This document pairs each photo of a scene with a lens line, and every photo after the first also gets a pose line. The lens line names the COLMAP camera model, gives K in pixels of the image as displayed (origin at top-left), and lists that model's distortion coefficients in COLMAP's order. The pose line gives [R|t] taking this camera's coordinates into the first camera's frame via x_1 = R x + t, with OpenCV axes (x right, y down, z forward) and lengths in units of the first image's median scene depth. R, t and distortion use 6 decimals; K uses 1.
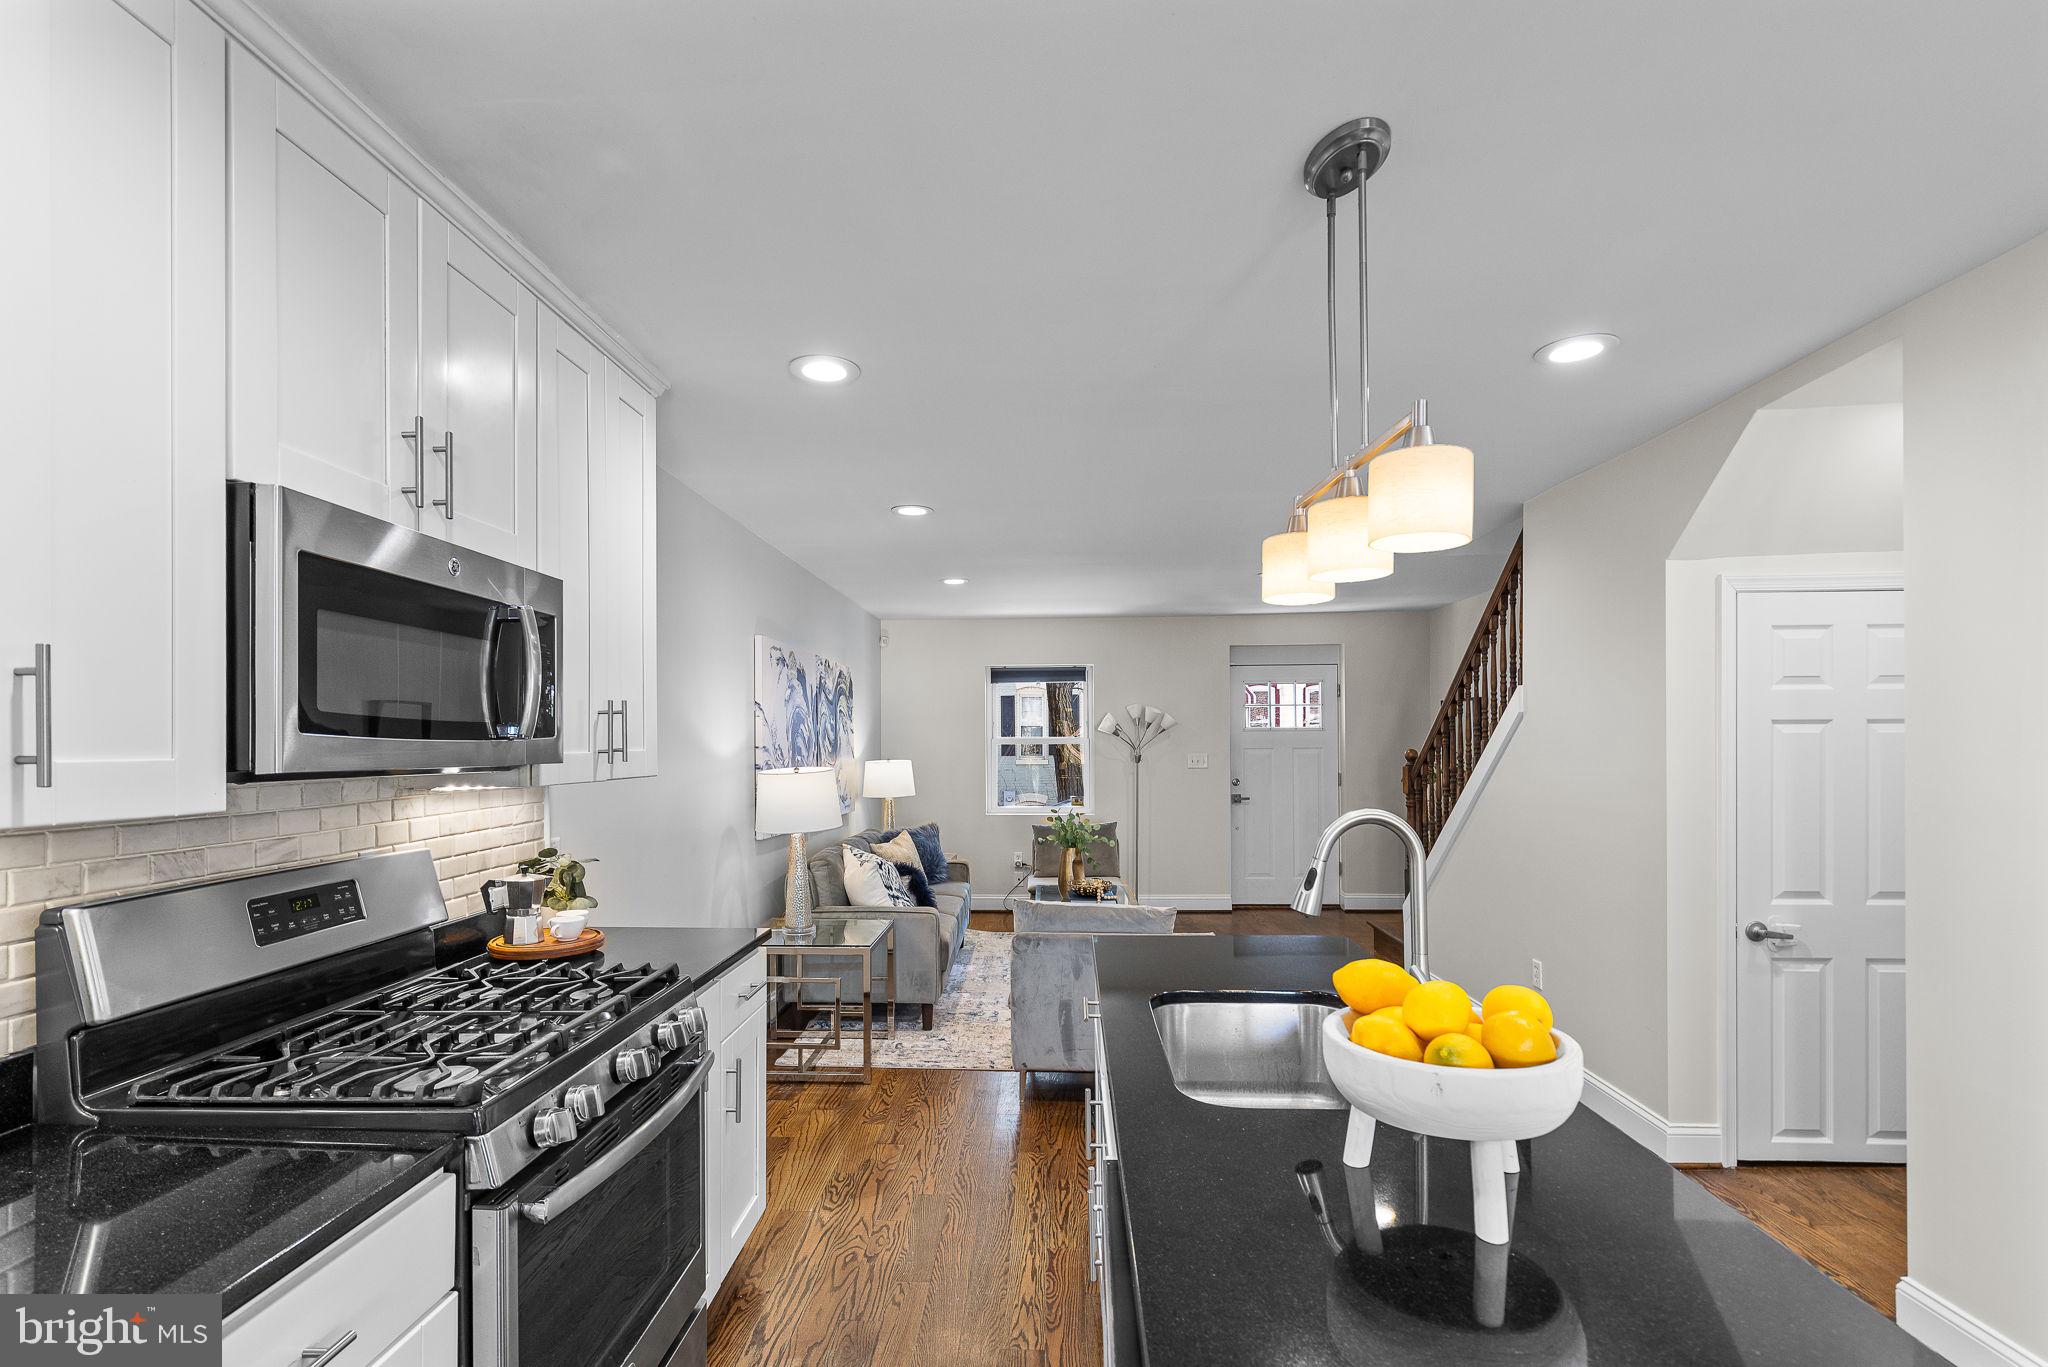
lens RADIAL K [[932.5, 0, 1011.9], [0, 932.5, 745.0], [0, 0, 1]] dist [0.002672, -0.000196]
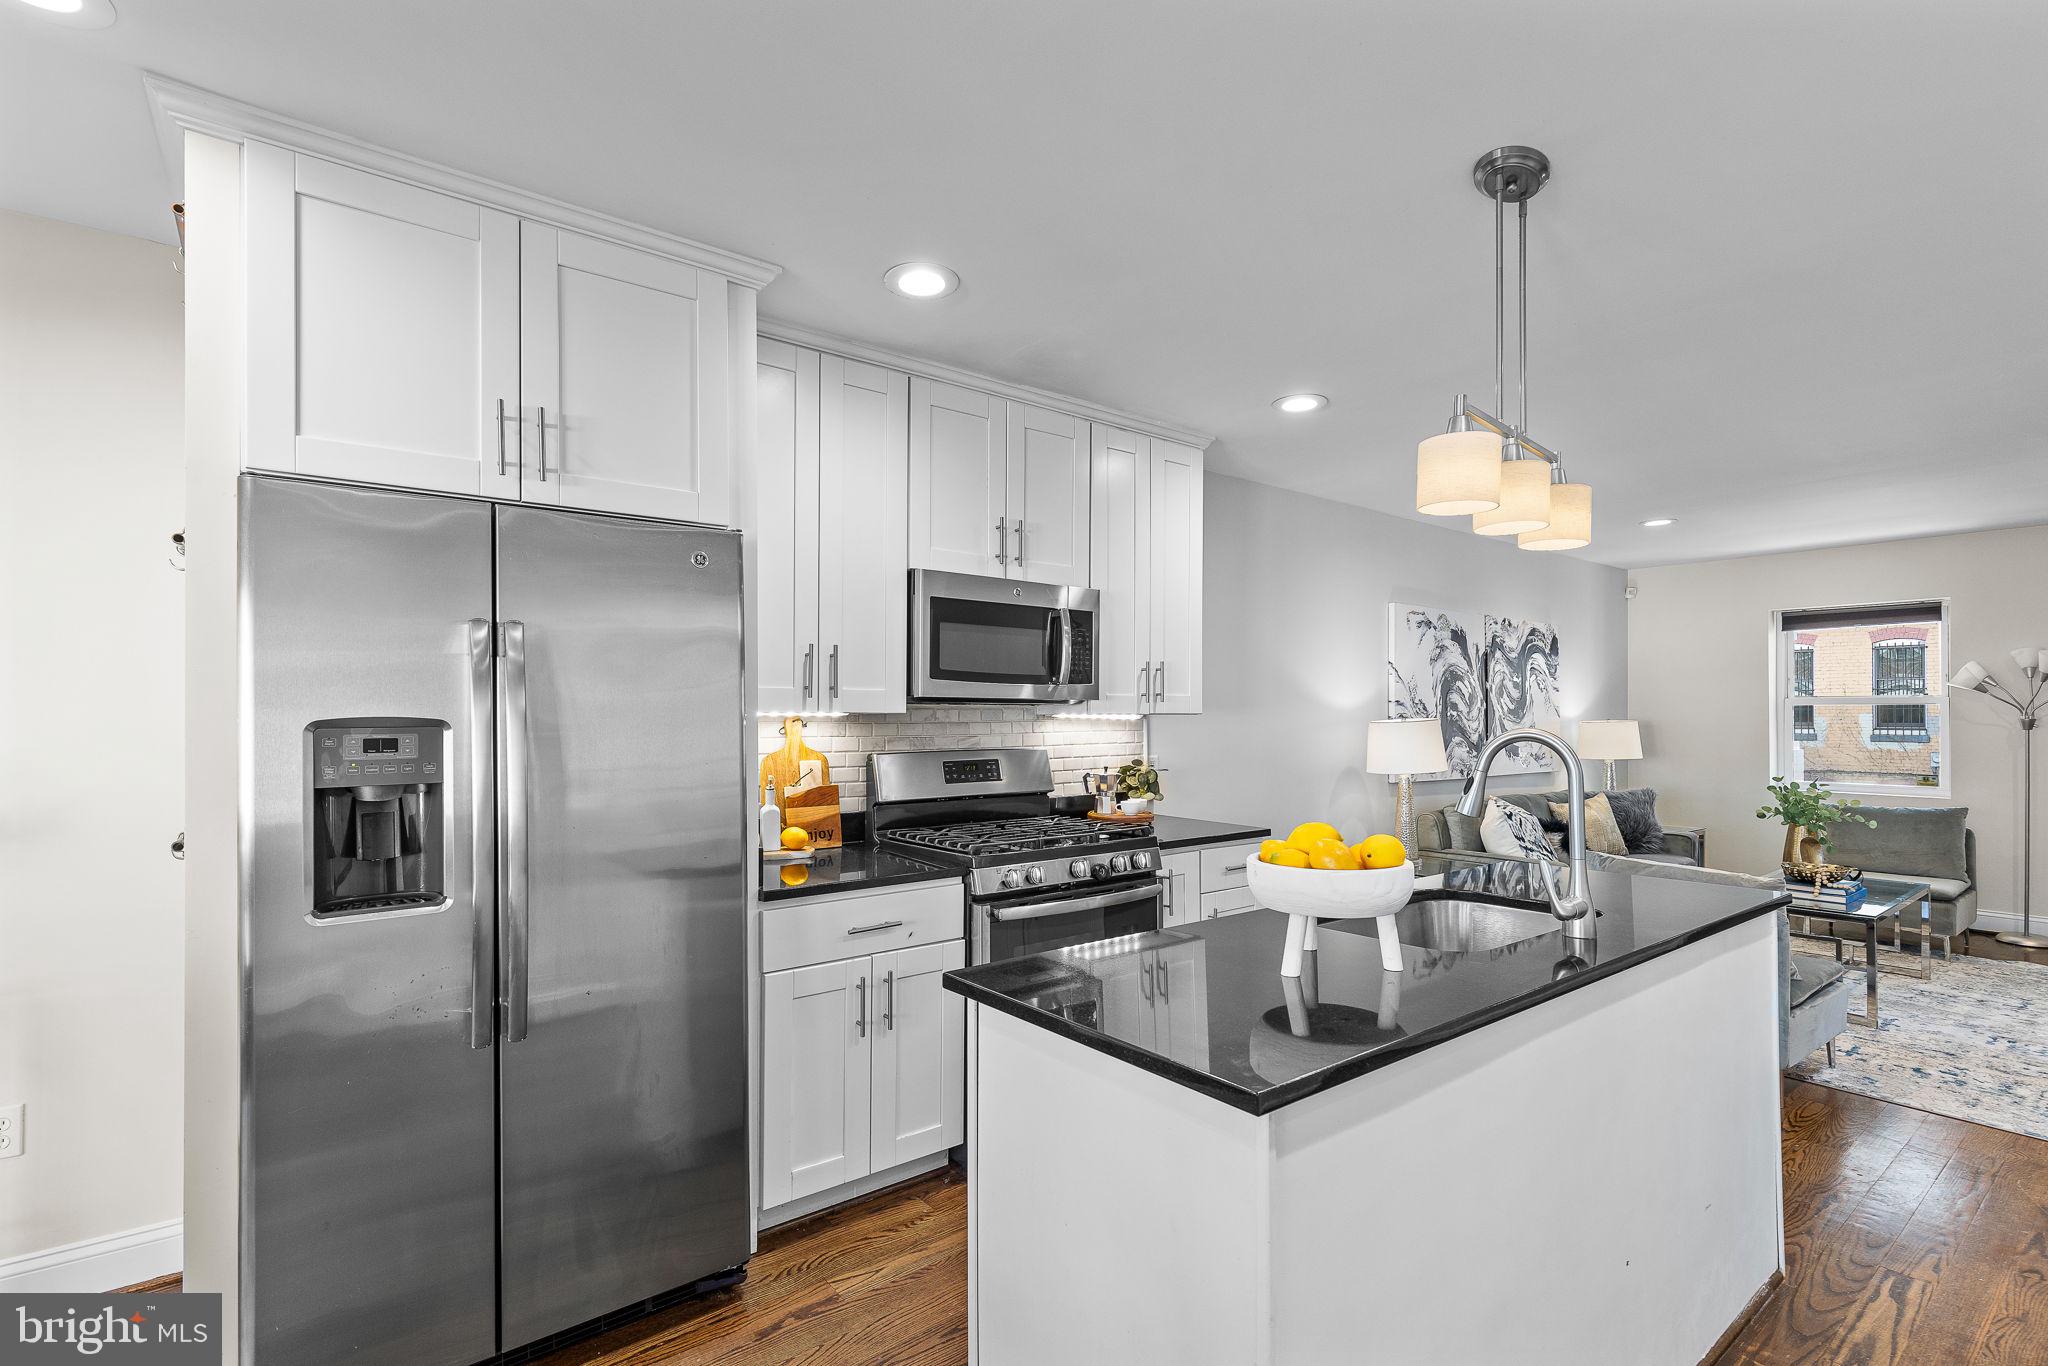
lens RADIAL K [[939.7, 0, 1047.7], [0, 939.7, 712.4], [0, 0, 1]] dist [0.000533, -0.000060]
pose [[0.667460, 0.002660, -0.744641, 0.433125], [-0.004952, 0.999987, -0.000866, 0.026968], [0.744629, 0.004266, 0.667465, -0.111776]]
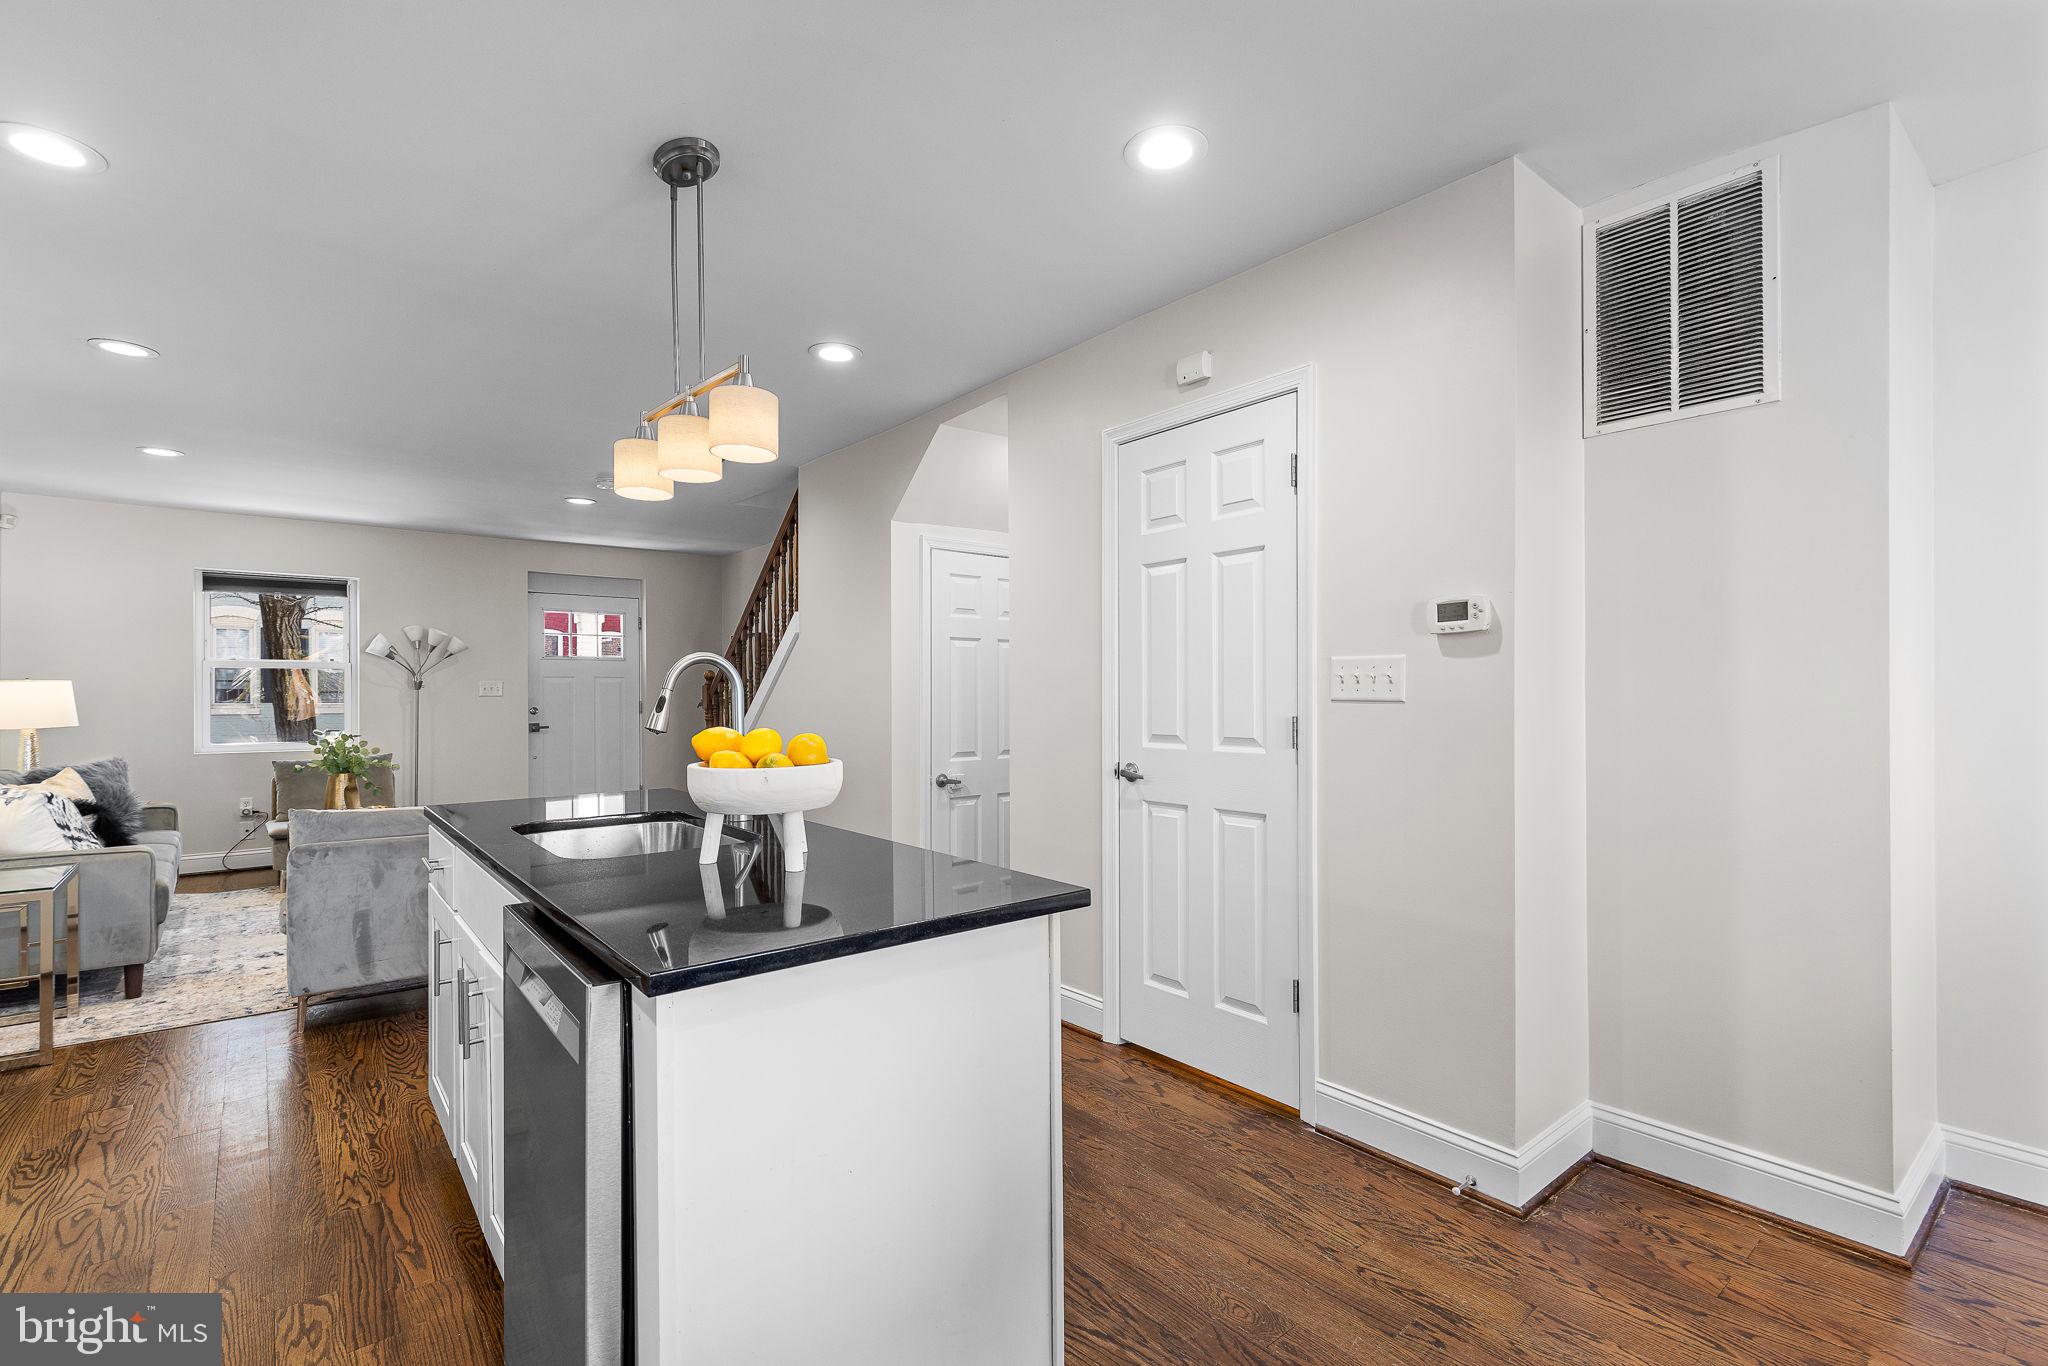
lens RADIAL K [[913.5, 0, 1003.8], [0, 913.5, 692.5], [0, 0, 1]] dist [0.003393, 0.000672]
pose [[0.746597, 0.003707, 0.665267, -0.084734], [-0.000454, 0.999987, -0.005063, 0.067116], [-0.665277, 0.003478, 0.746589, -0.135461]]
